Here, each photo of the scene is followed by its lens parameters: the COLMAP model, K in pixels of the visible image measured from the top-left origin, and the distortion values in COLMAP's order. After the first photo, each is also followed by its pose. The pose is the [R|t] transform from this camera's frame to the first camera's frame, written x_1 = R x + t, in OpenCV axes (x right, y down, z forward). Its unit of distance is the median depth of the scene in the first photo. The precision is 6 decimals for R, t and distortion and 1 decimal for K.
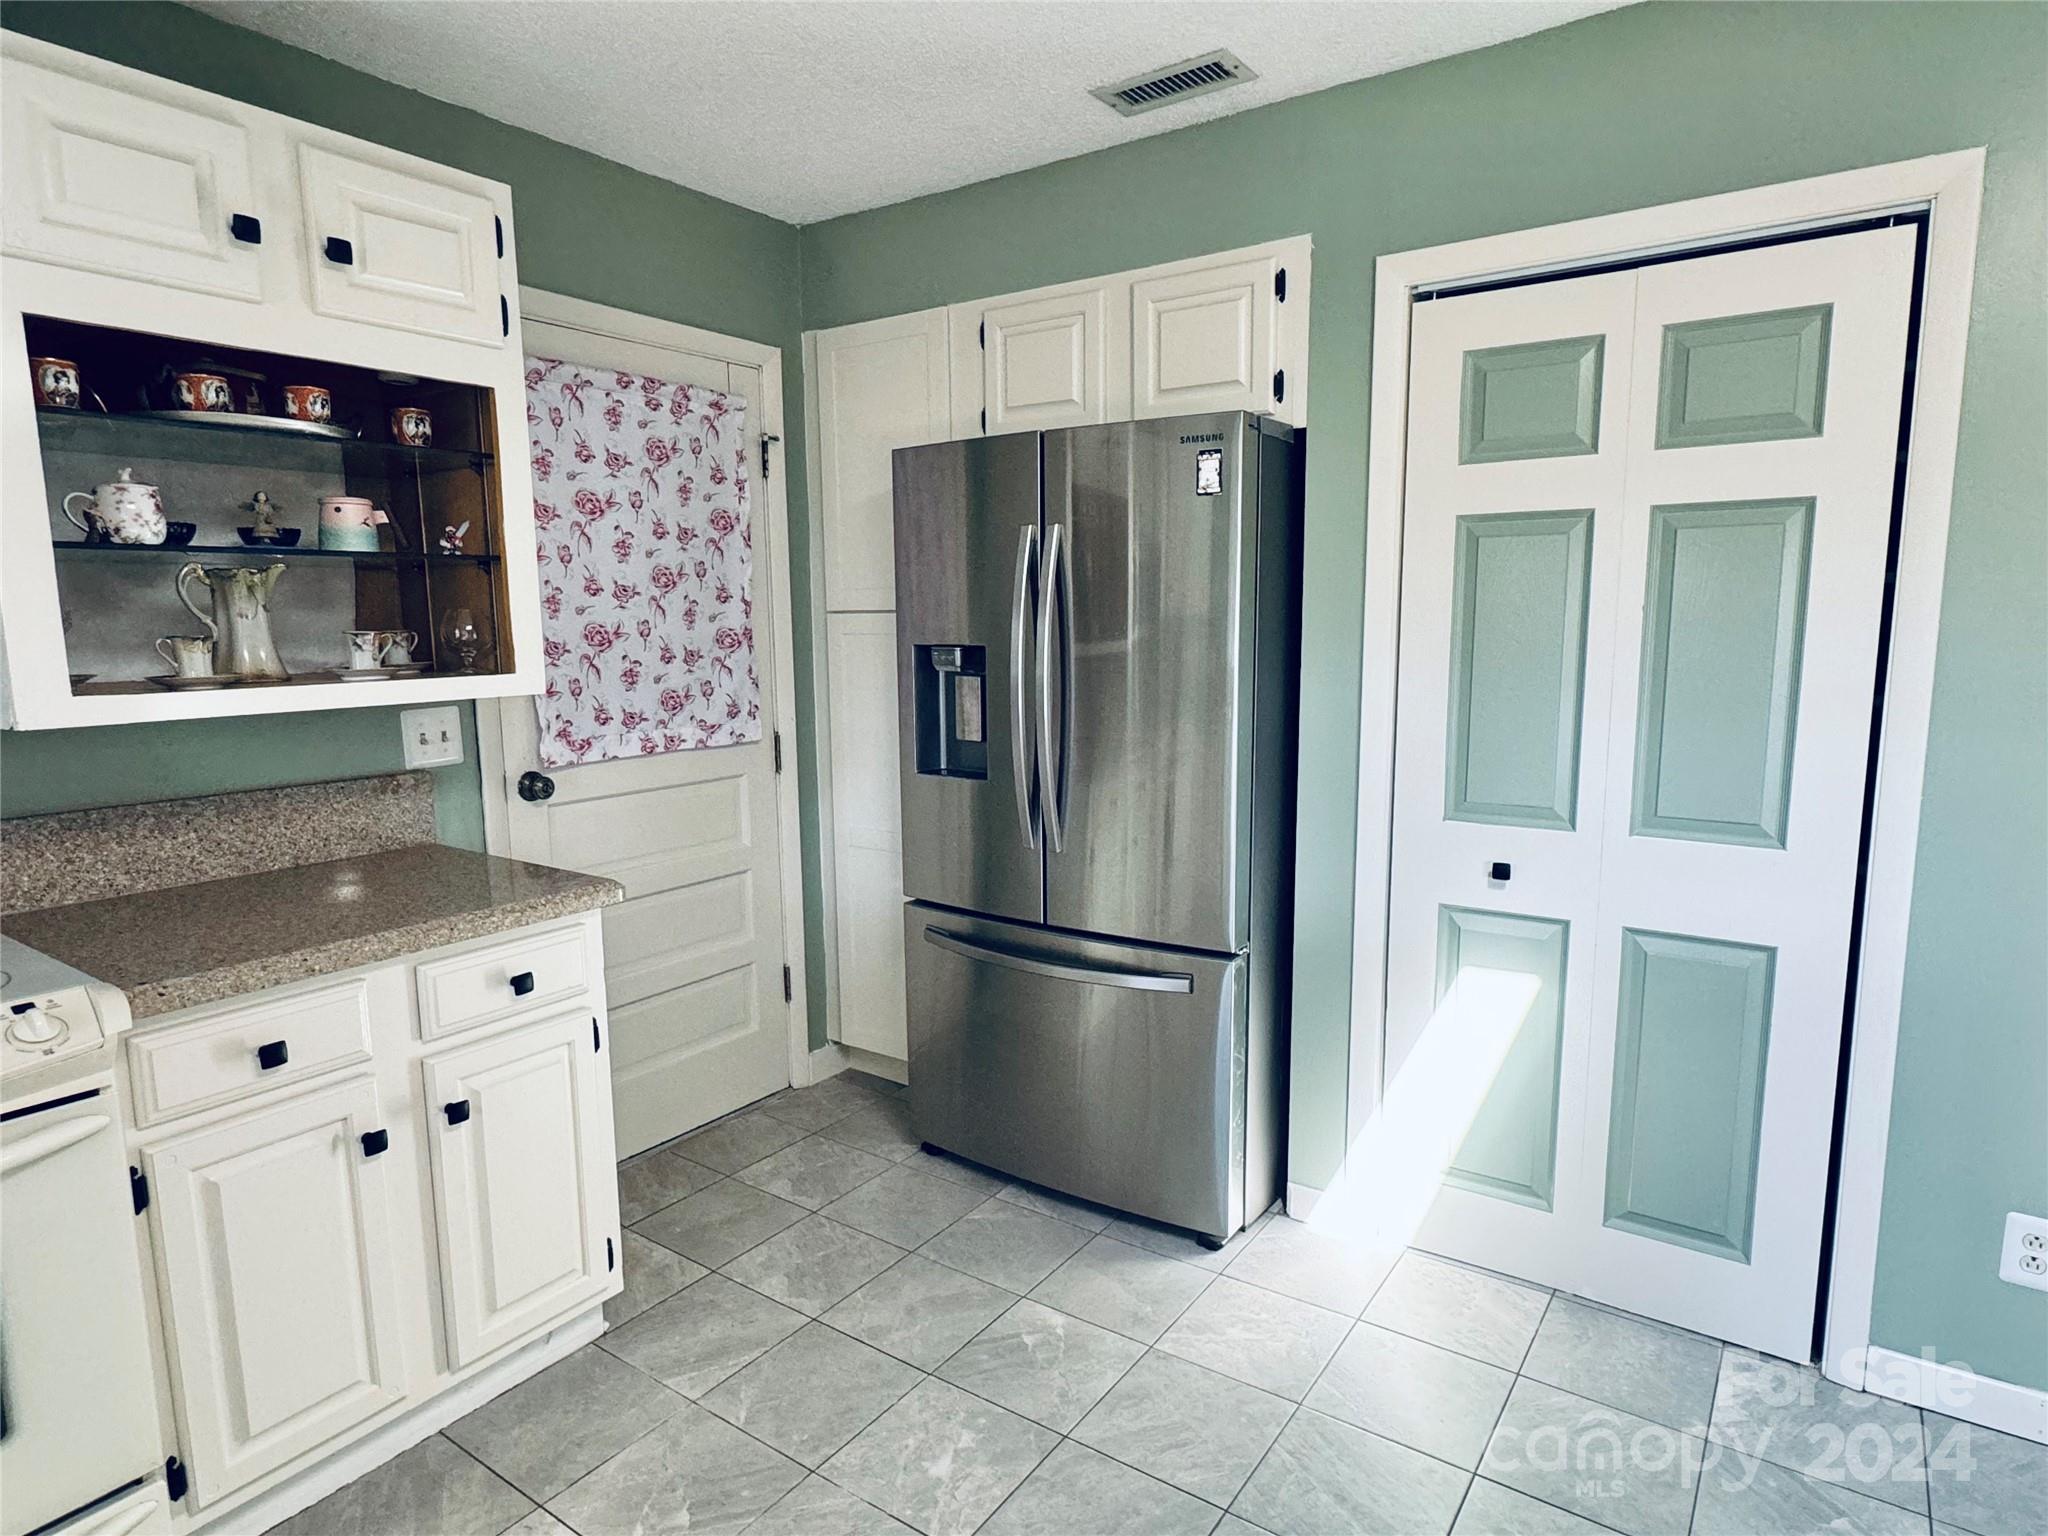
lens RADIAL K [[1172.1, 0, 1030.2], [0, 1172.1, 780.3], [0, 0, 1]] dist [0.001211, 0.000771]
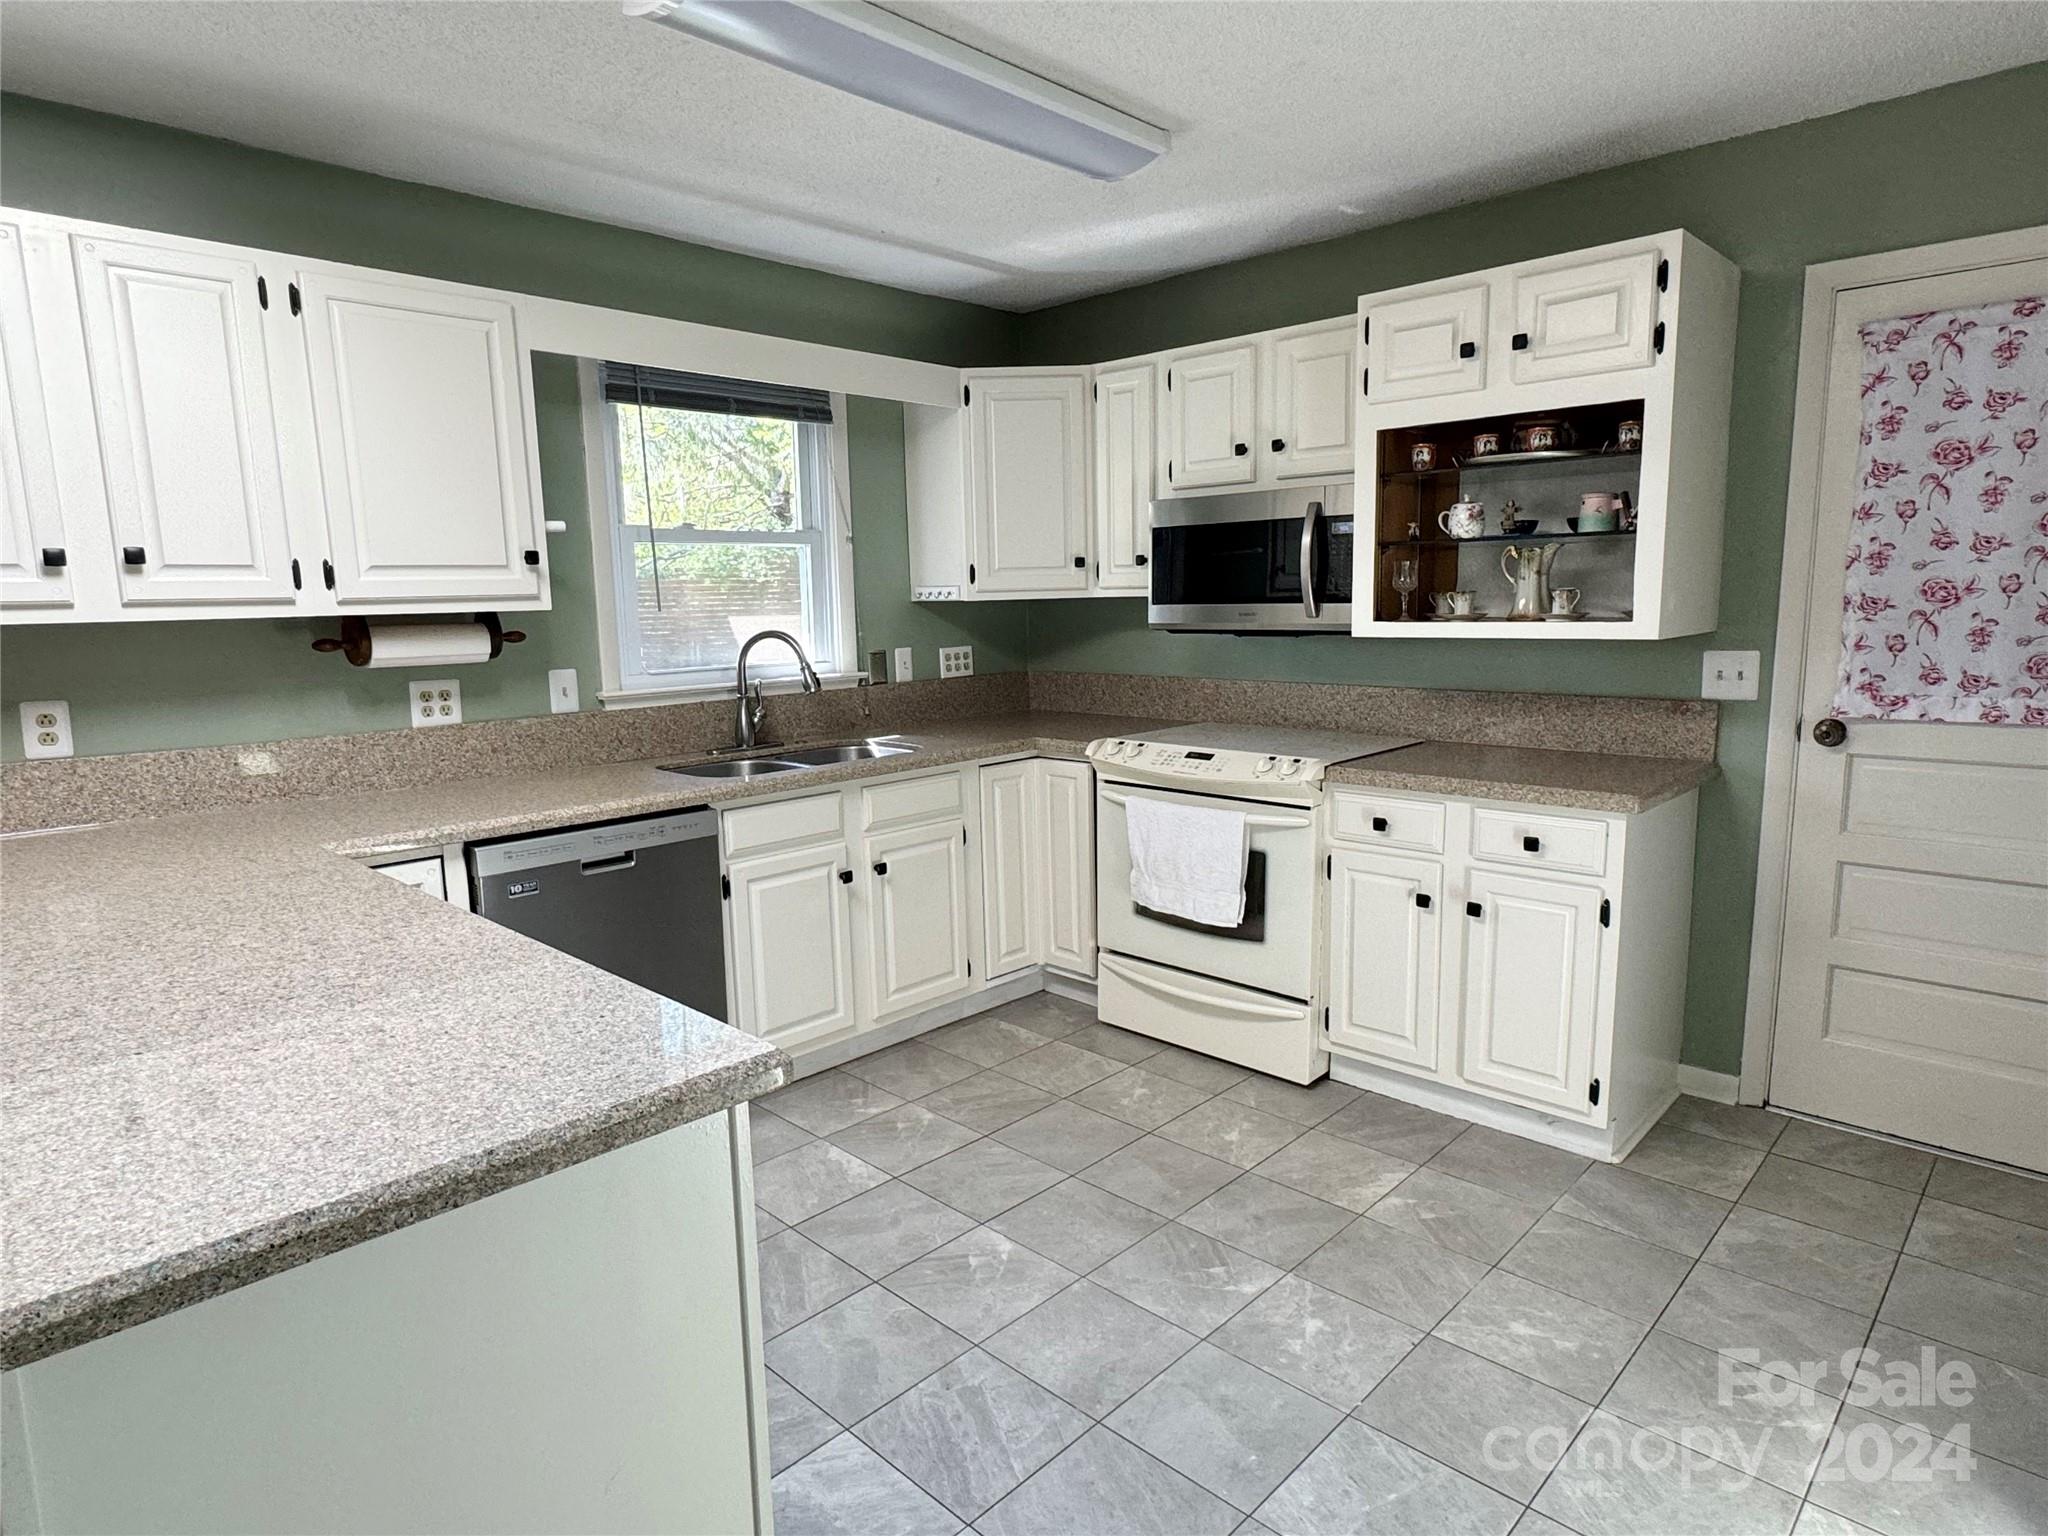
lens RADIAL K [[1172.1, 0, 1024.2], [0, 1172.1, 768.8], [0, 0, 1]] dist [0.001211, 0.000771]
pose [[-0.161915, 0.157580, -0.974142, 0.750017], [-0.118922, 0.976857, 0.177786, -0.066459], [0.979613, 0.144633, -0.139428, 0.443569]]
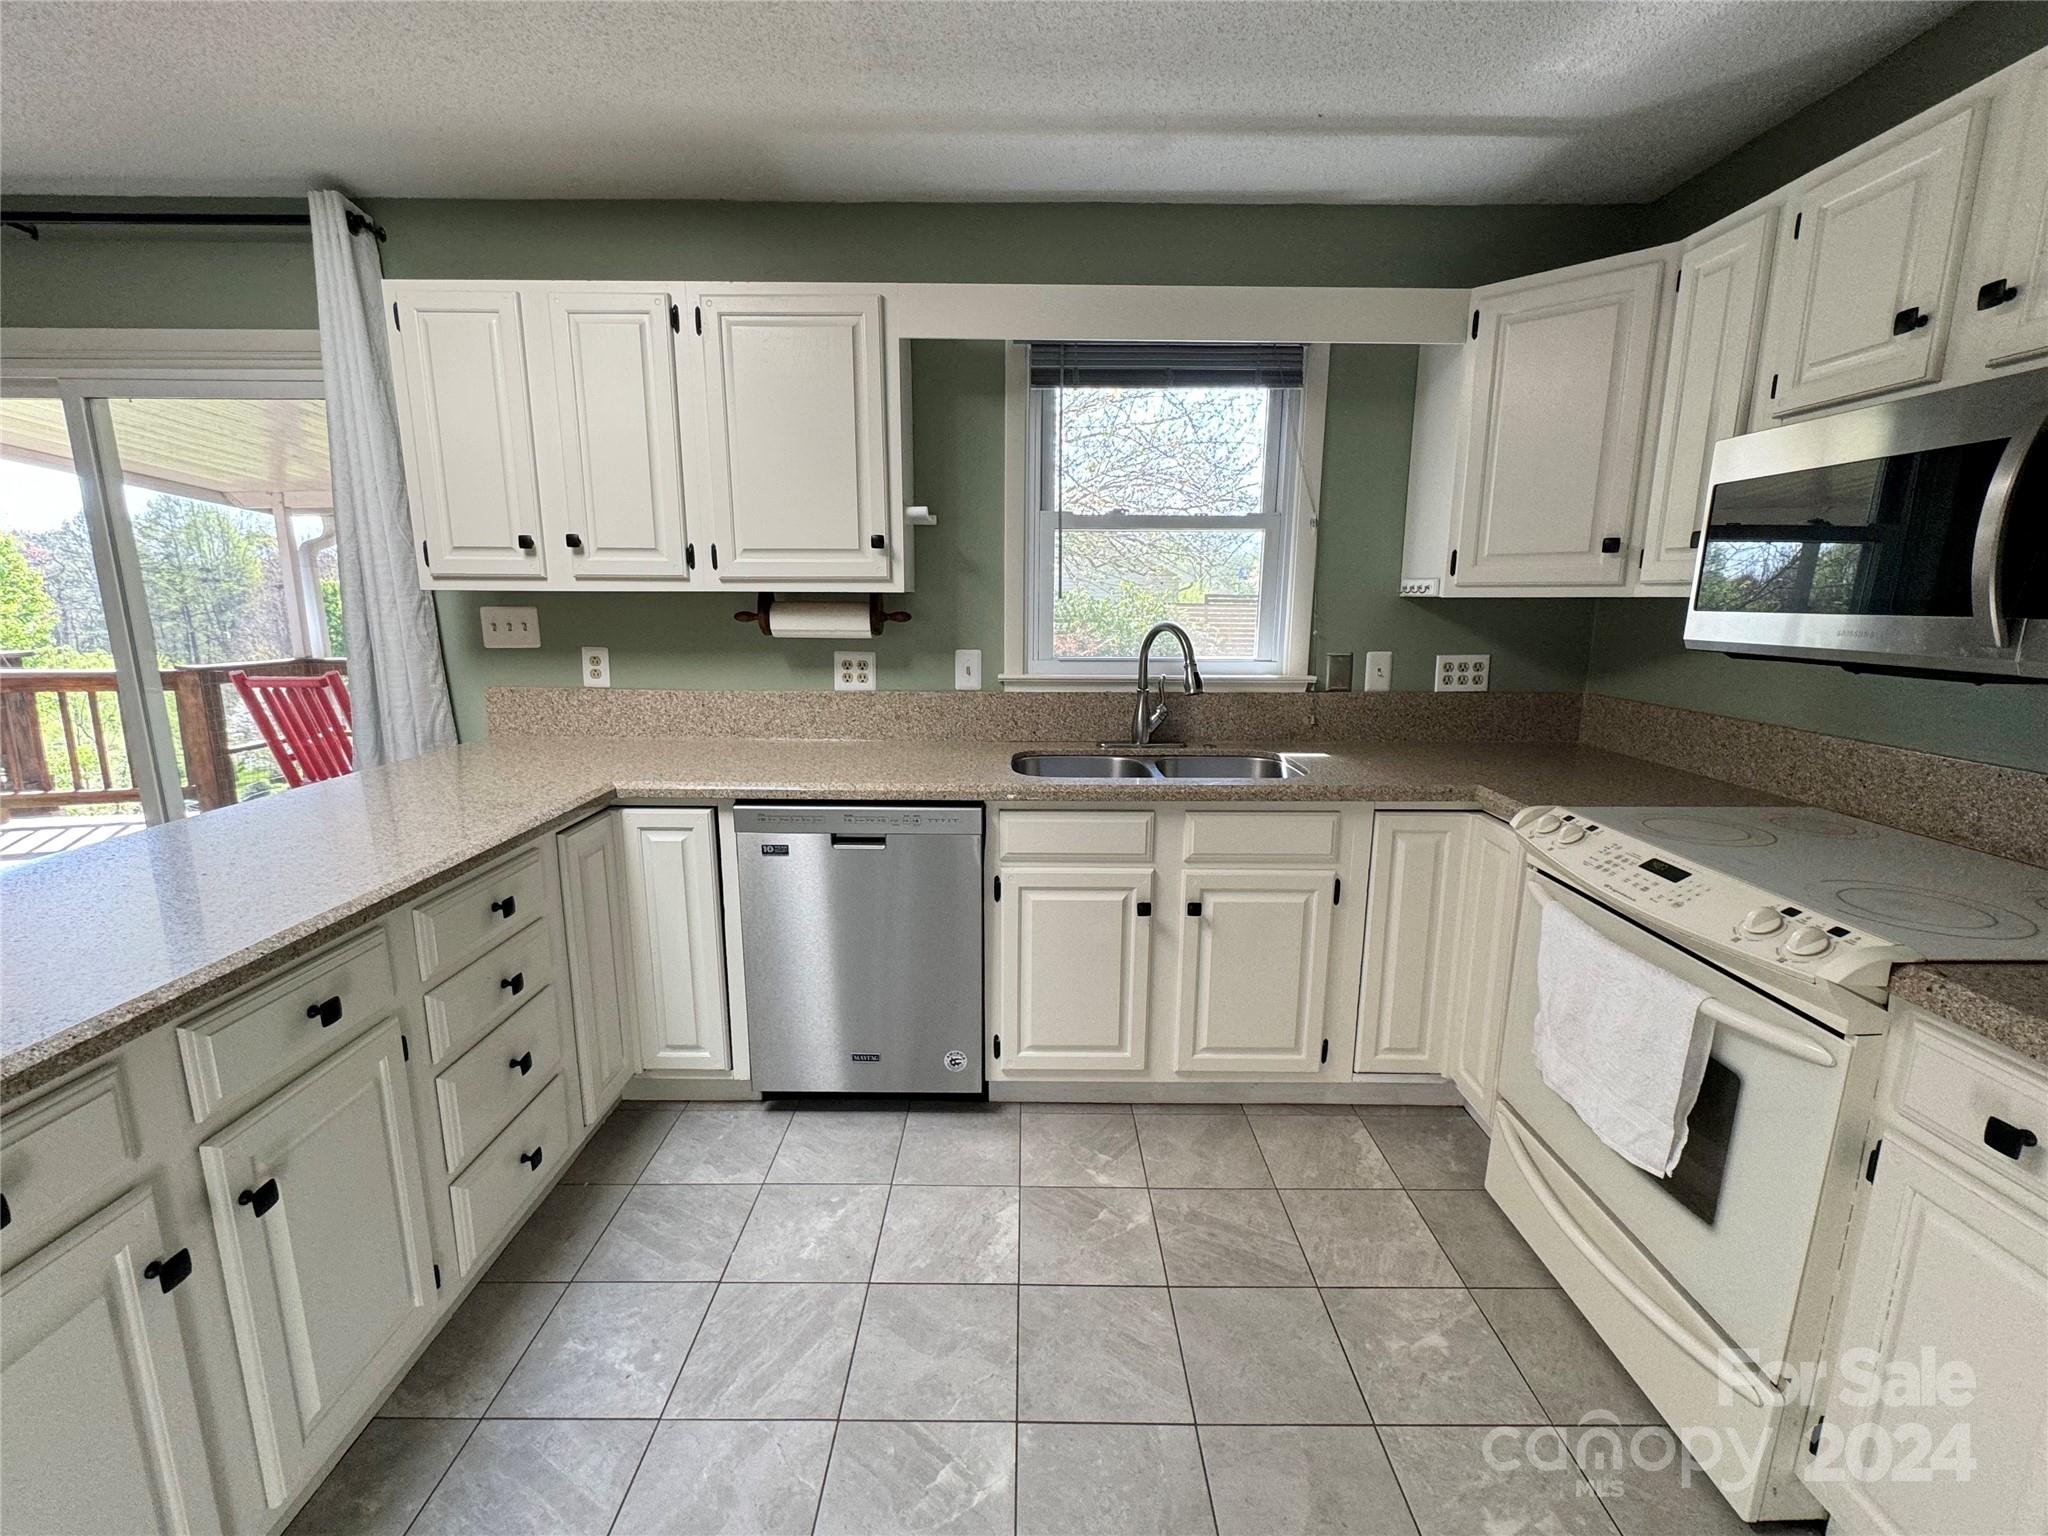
lens RADIAL K [[896.6, 0, 1024.7], [0, 896.6, 771.4], [0, 0, 1]] dist [0.000667, 0.000469]
pose [[-0.822590, 0.113665, -0.557159, 0.124707], [-0.080010, 0.946934, 0.311311, -0.082371], [0.562978, 0.300660, -0.769844, 0.643761]]
